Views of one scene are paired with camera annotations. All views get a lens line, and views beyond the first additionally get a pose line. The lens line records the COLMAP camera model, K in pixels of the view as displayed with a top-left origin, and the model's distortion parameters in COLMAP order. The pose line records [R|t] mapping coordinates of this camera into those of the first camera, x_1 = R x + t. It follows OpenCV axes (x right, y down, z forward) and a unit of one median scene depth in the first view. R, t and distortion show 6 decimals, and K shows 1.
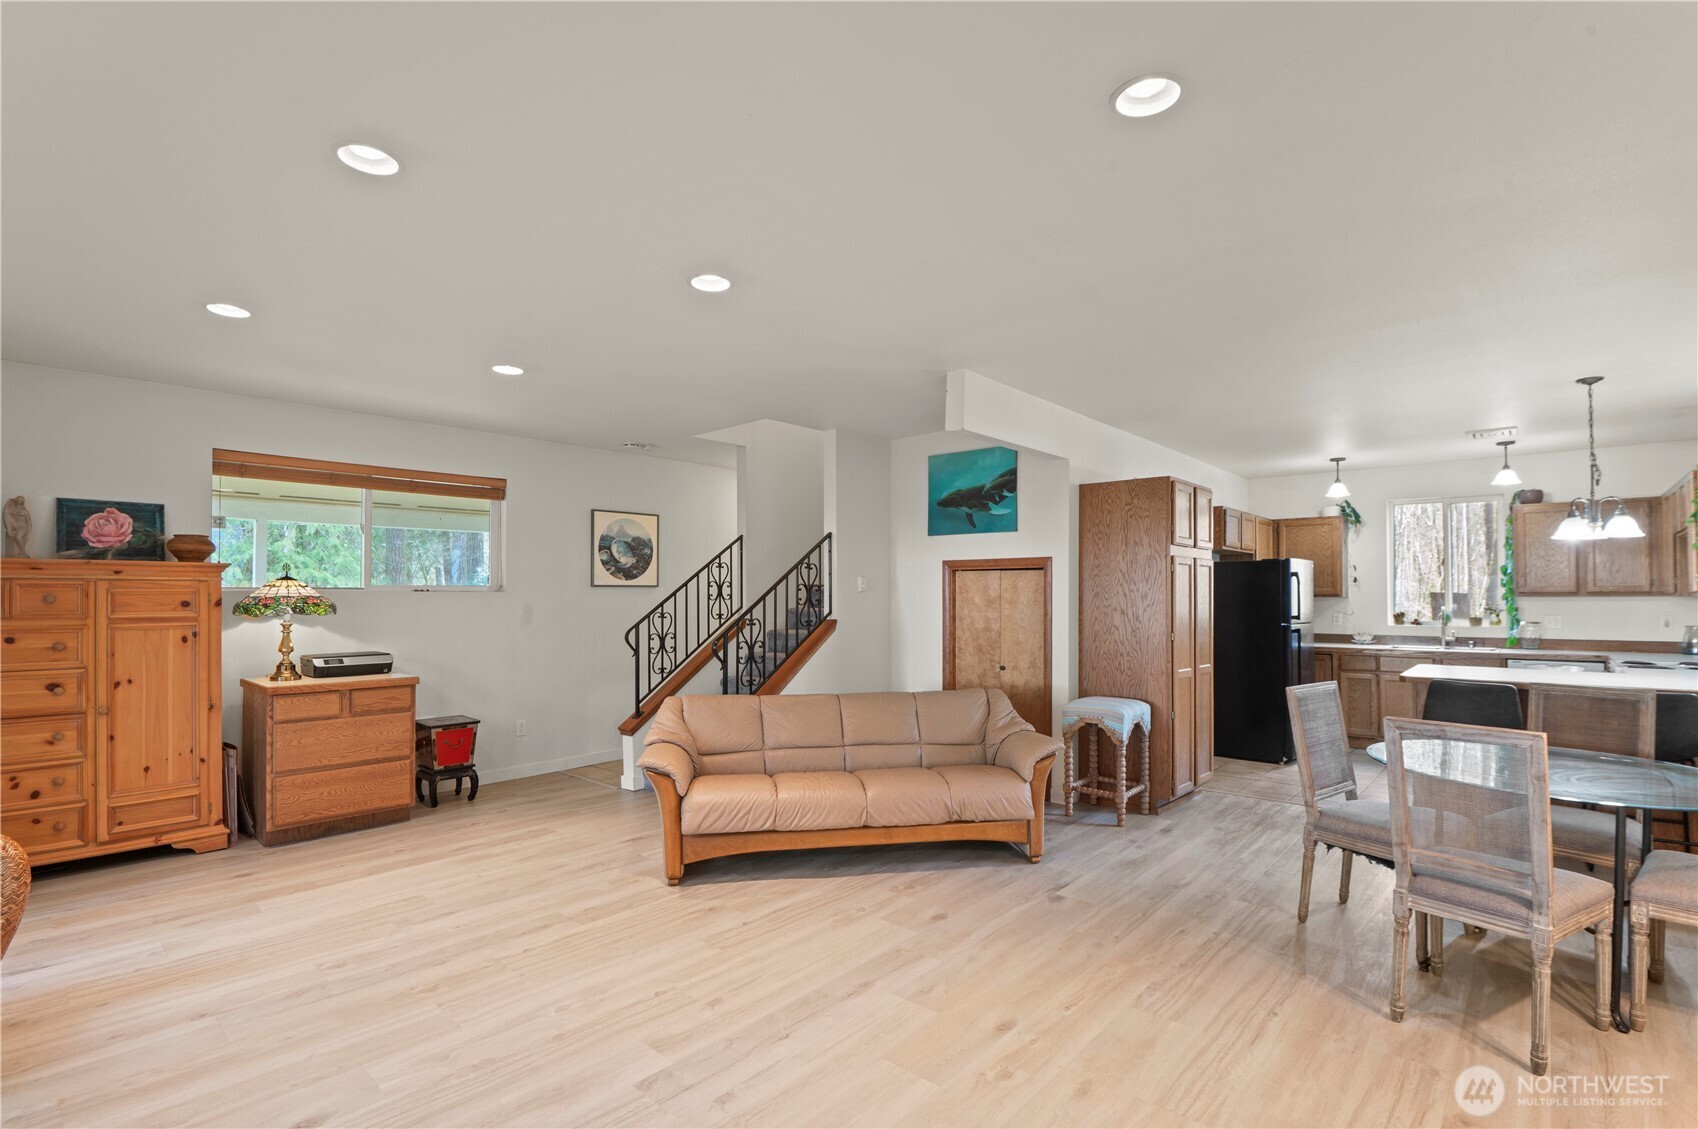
lens RADIAL K [[810.3, 0, 849.0], [0, 810.3, 564.5], [0, 0, 1]] dist [-0.002380, -0.000393]
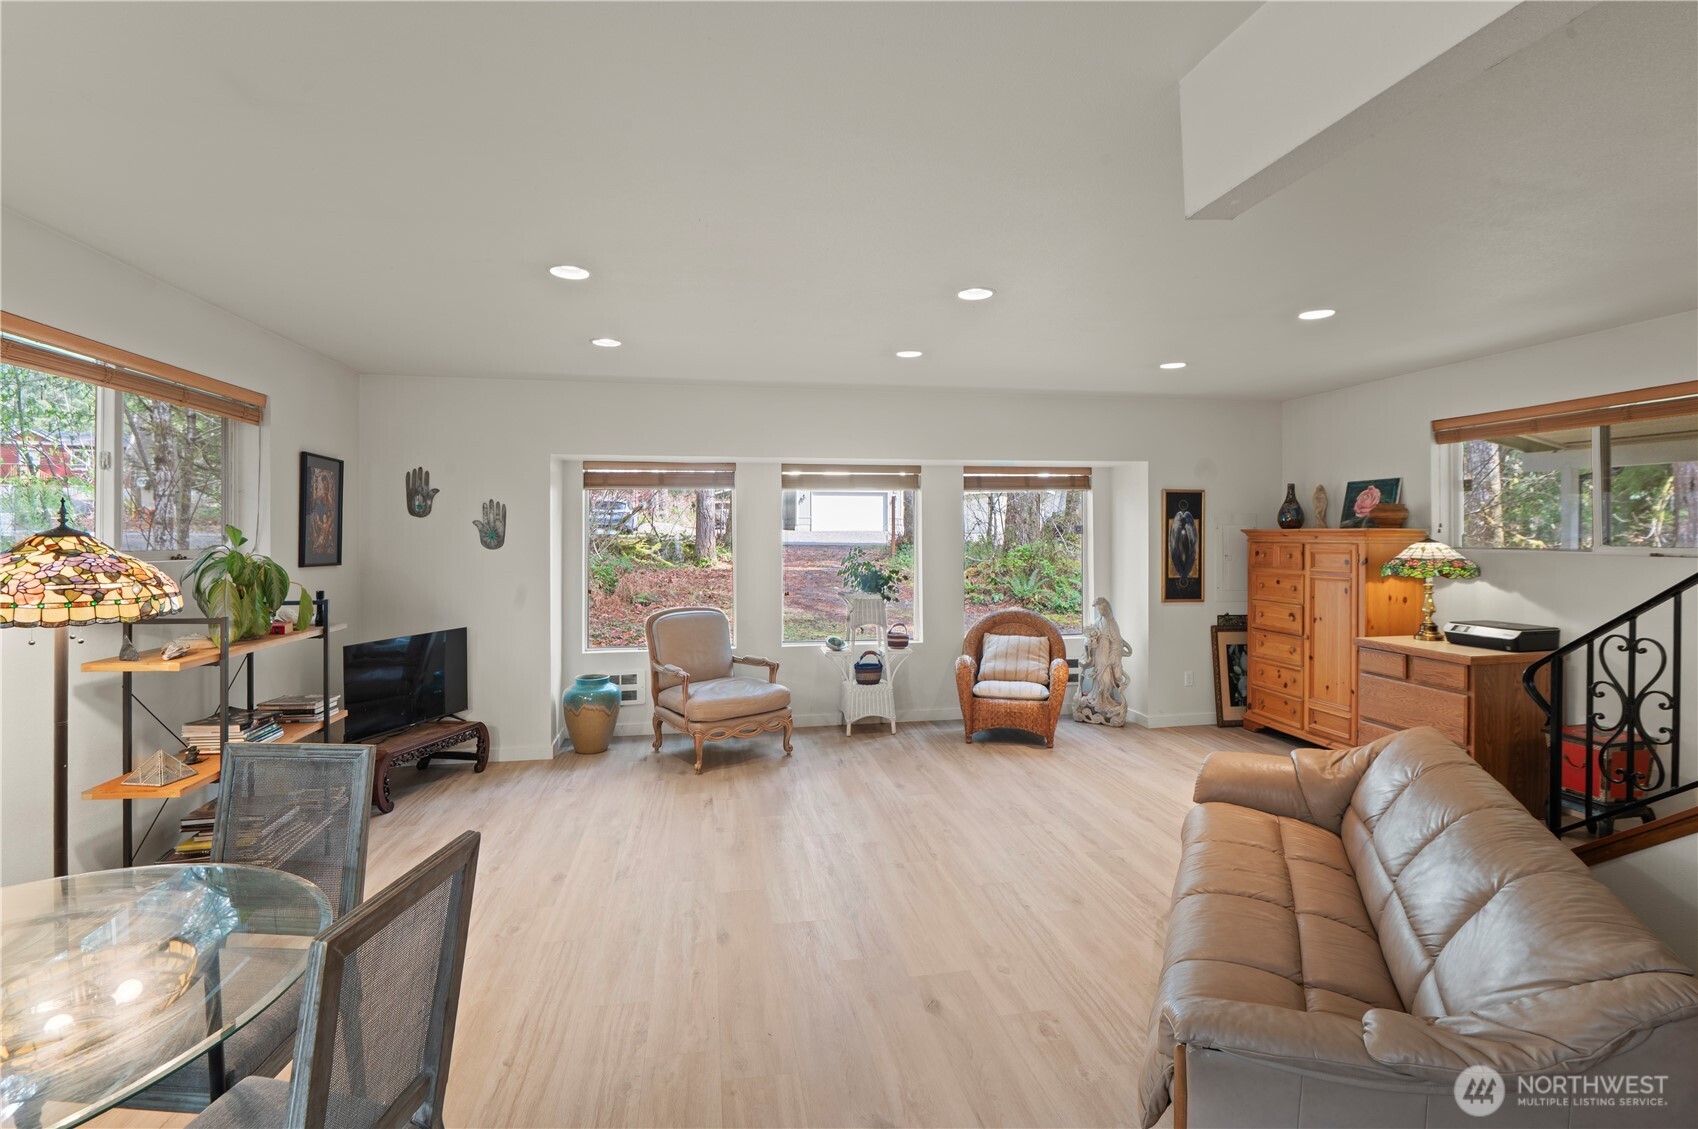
lens RADIAL K [[820.8, 0, 847.4], [0, 820.8, 544.0], [0, 0, 1]] dist [0.001040, -0.000091]
pose [[-0.625183, 0.013139, -0.780368, 0.413797], [0.031551, 0.999466, -0.008450, 0.005035], [0.779841, -0.029904, -0.625264, 0.784533]]
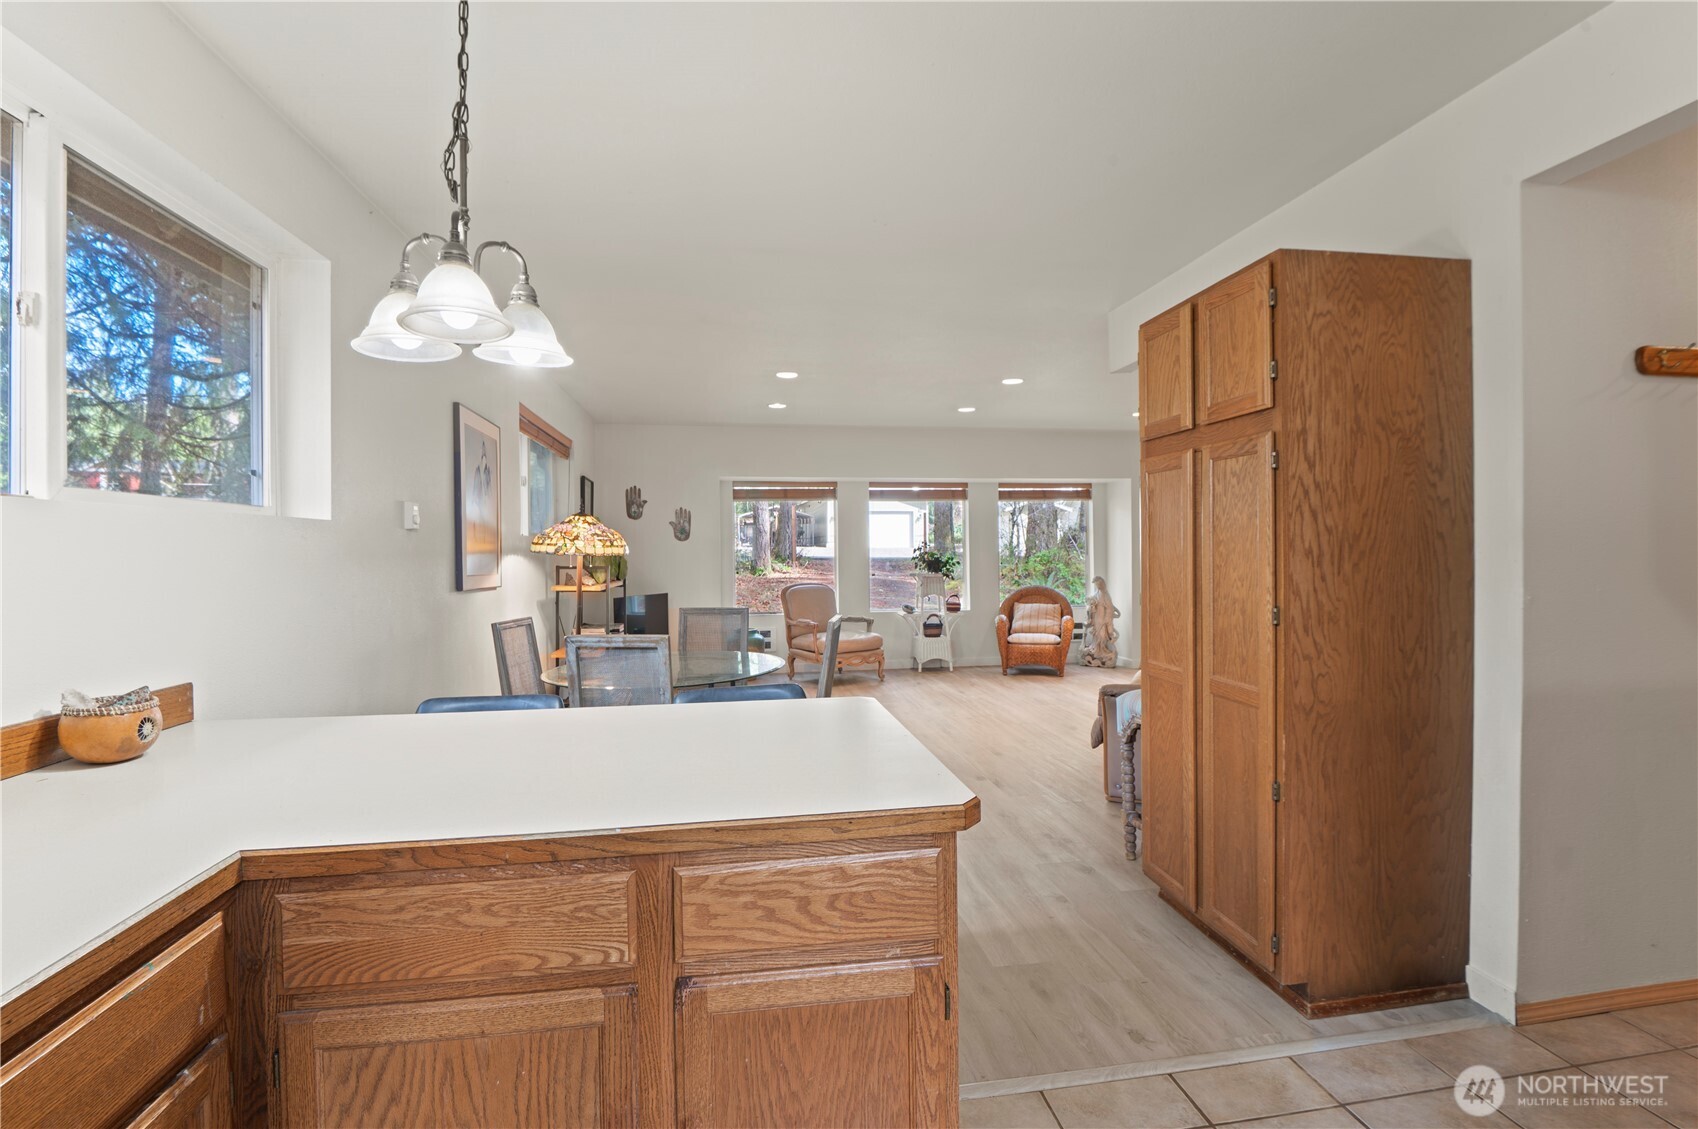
lens RADIAL K [[810.3, 0, 849.0], [0, 810.3, 564.5], [0, 0, 1]] dist [-0.002380, -0.000393]
pose [[-0.643338, 0.016468, -0.765405, 0.779902], [0.036971, 0.999270, -0.009575, 0.050394], [0.764689, -0.034458, -0.643477, 0.967194]]
